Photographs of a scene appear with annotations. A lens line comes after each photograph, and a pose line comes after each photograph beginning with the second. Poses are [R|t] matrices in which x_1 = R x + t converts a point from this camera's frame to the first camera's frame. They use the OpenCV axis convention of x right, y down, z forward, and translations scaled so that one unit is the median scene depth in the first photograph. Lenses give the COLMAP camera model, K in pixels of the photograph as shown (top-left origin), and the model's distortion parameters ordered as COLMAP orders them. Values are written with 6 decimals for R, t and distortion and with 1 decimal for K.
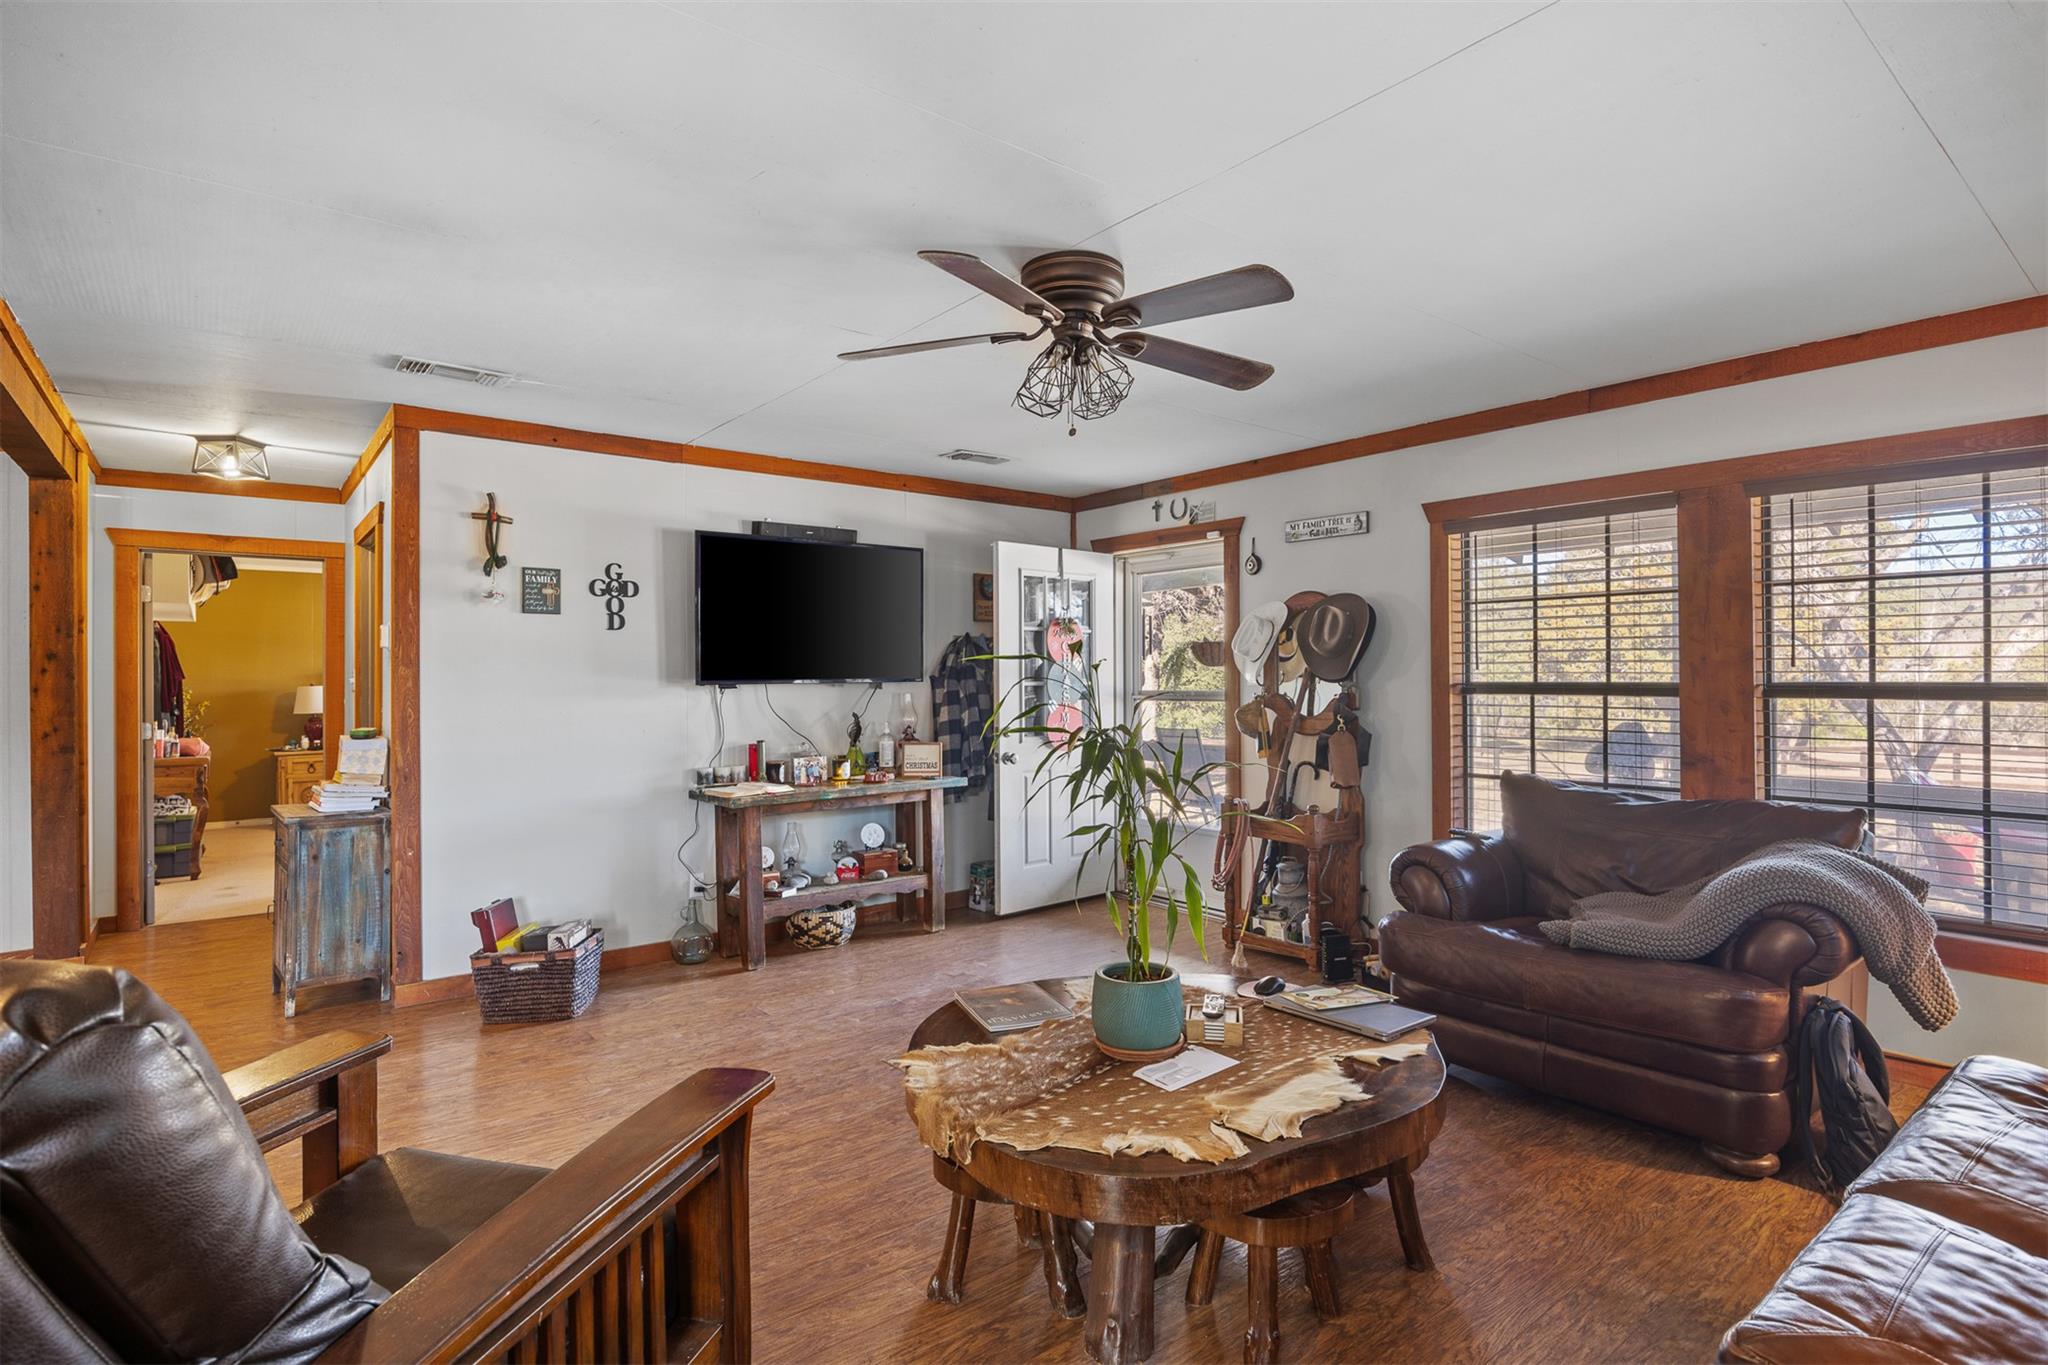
lens RADIAL K [[1016.8, 0, 1018.6], [0, 1016.8, 680.8], [0, 0, 1]] dist [-0.003170, -0.000247]
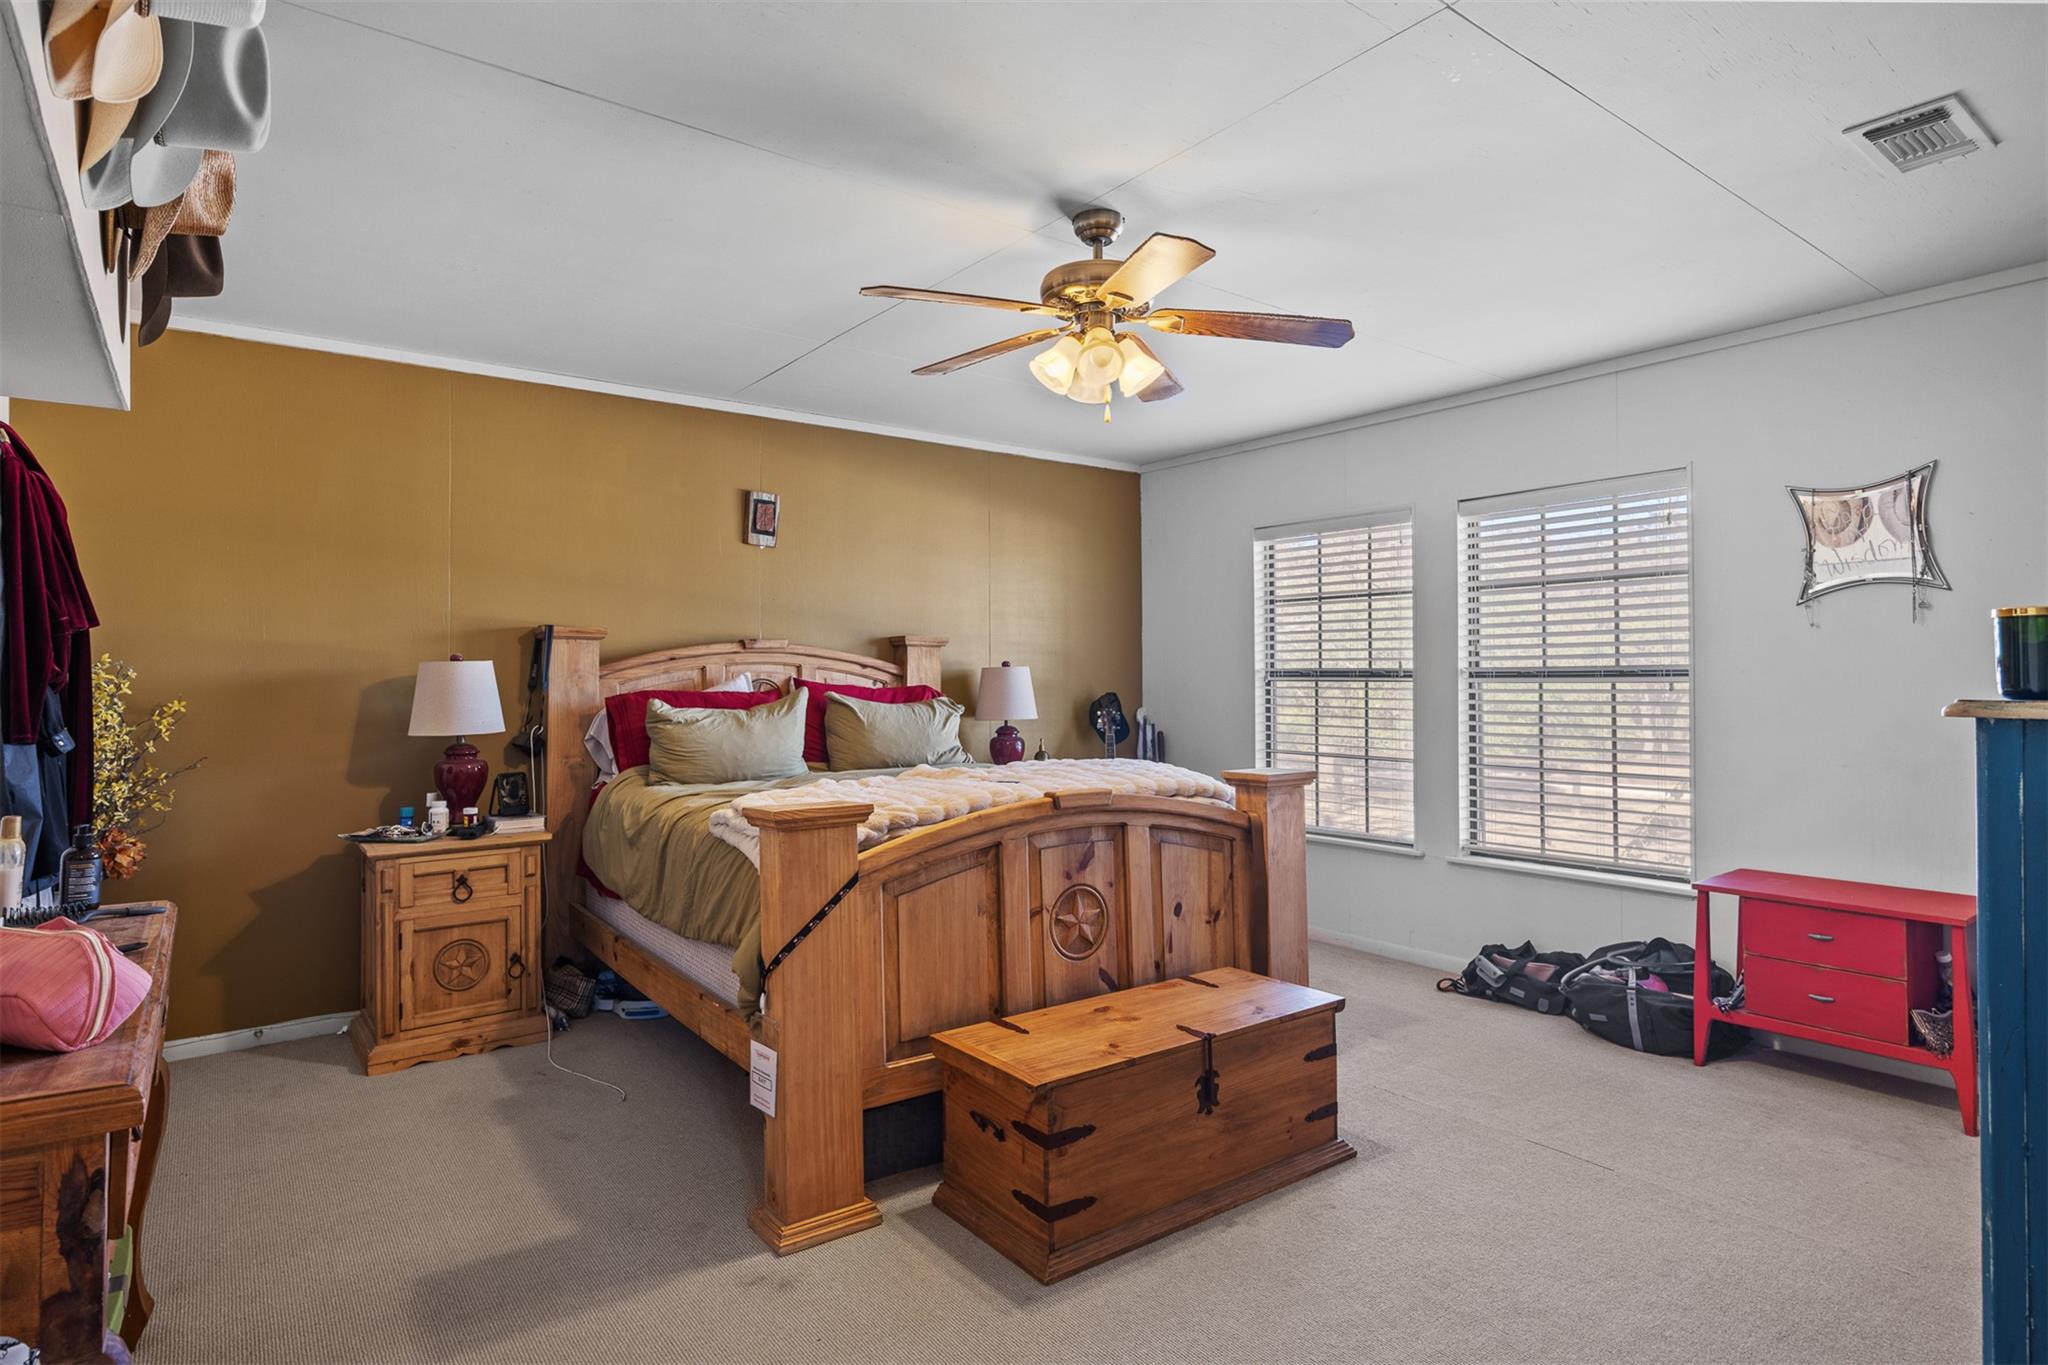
lens RADIAL K [[1085.7, 0, 1022.1], [0, 1085.7, 672.3], [0, 0, 1]] dist [-0.006085, -0.002237]
pose [[0.999539, 0.004767, -0.029980, -0.028561], [-0.004789, 0.999988, -0.000687, 0.000518], [0.029977, 0.000830, 0.999550, 0.036525]]
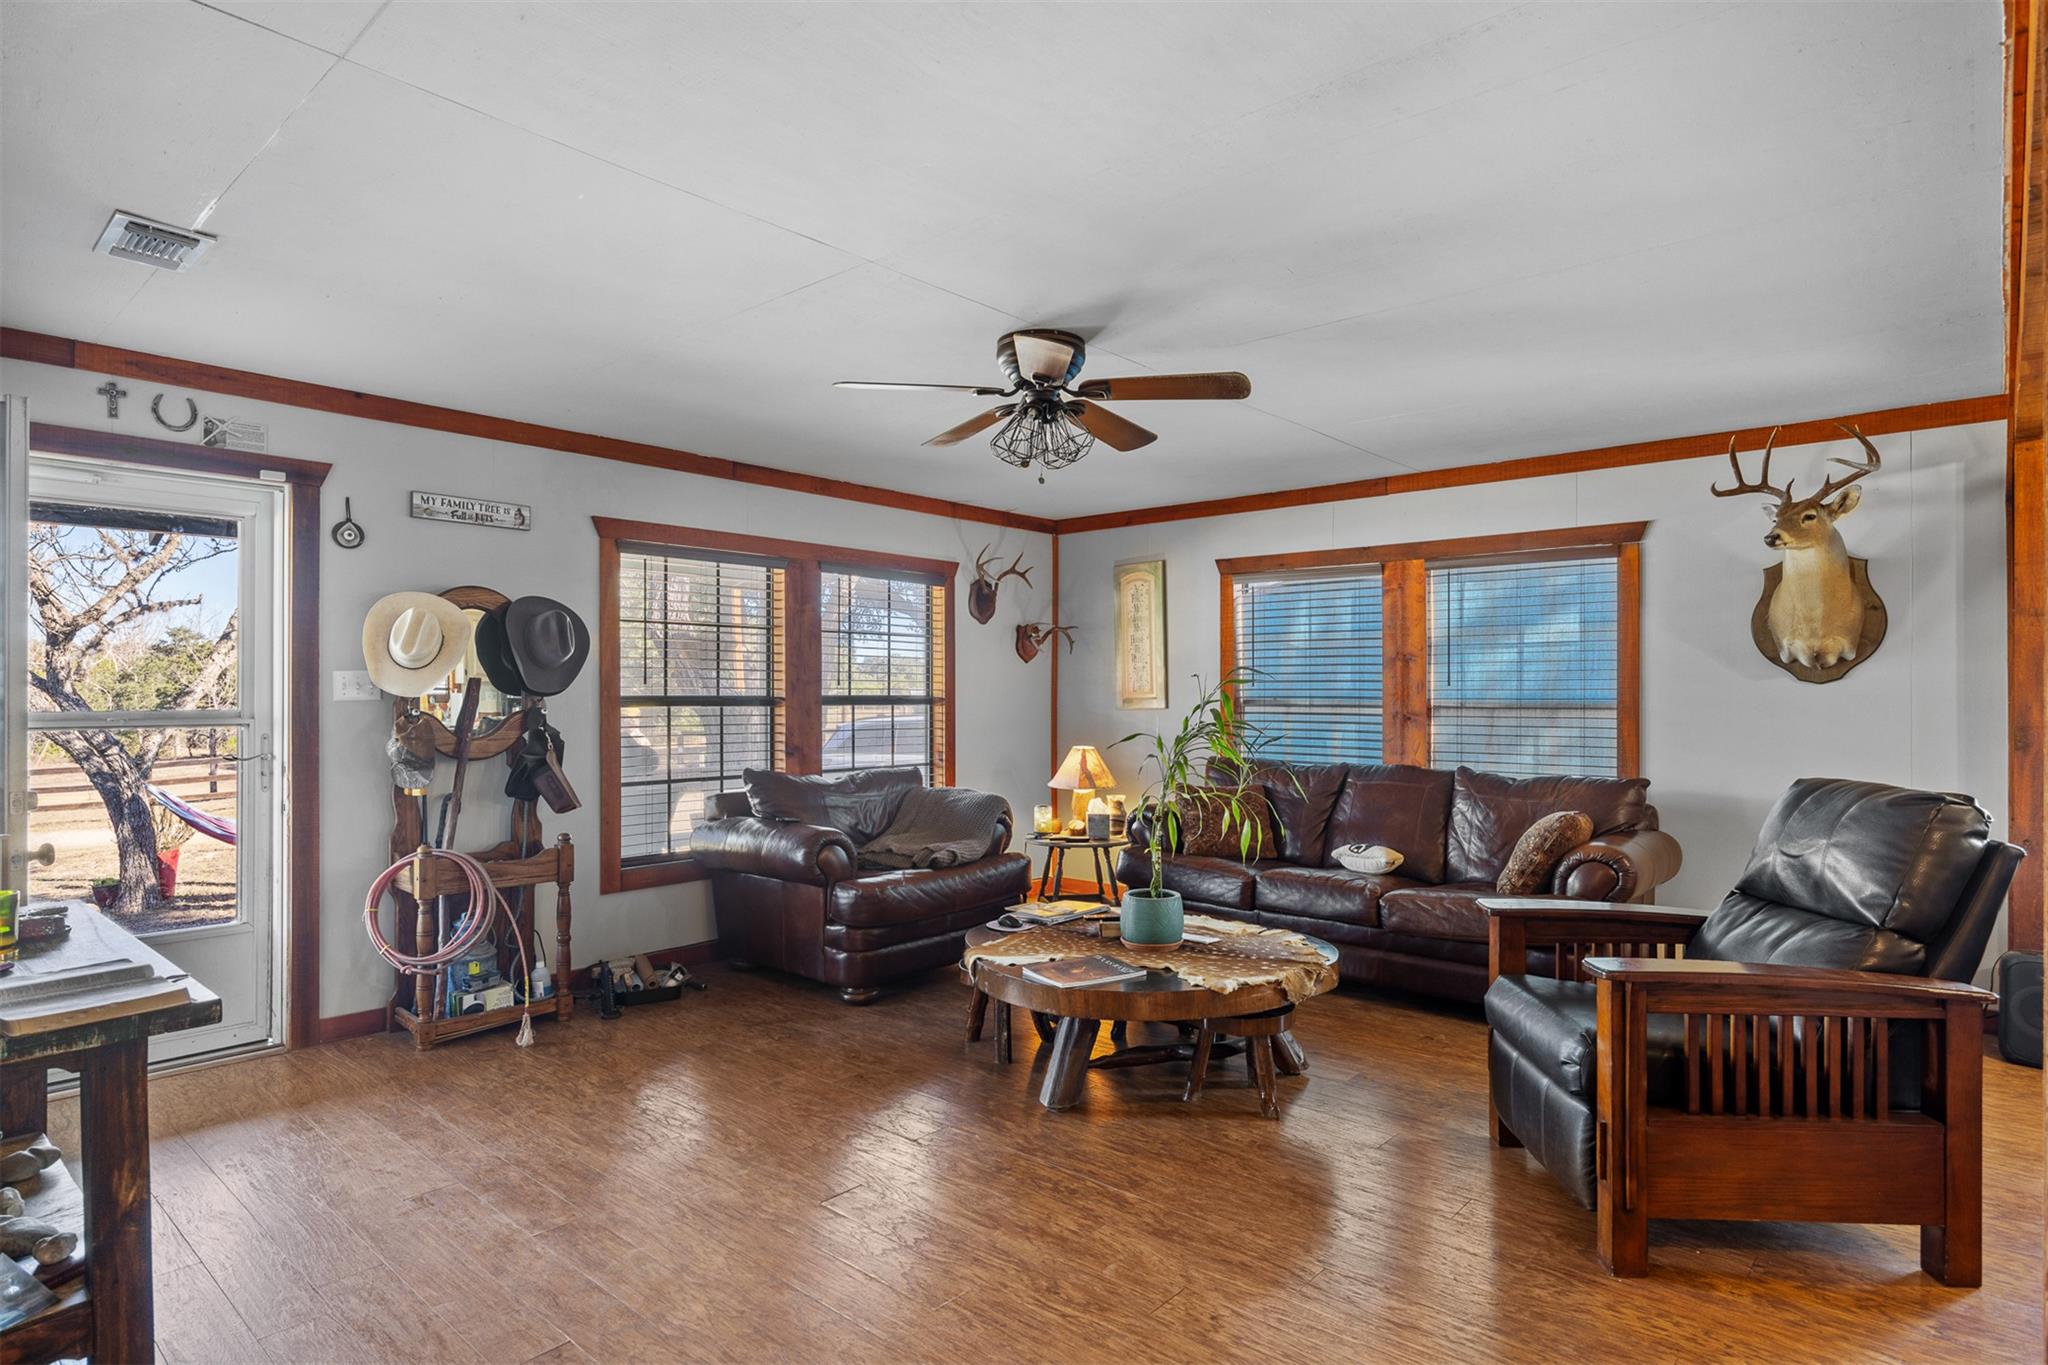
lens RADIAL K [[1085.7, 0, 1019.1], [0, 1085.7, 683.3], [0, 0, 1]] dist [-0.006085, -0.002237]
pose [[-0.169833, 0.012024, 0.985399, -0.831010], [0.000761, 0.999927, -0.012070, 0.003006], [-0.985473, -0.001300, -0.169830, 0.893415]]
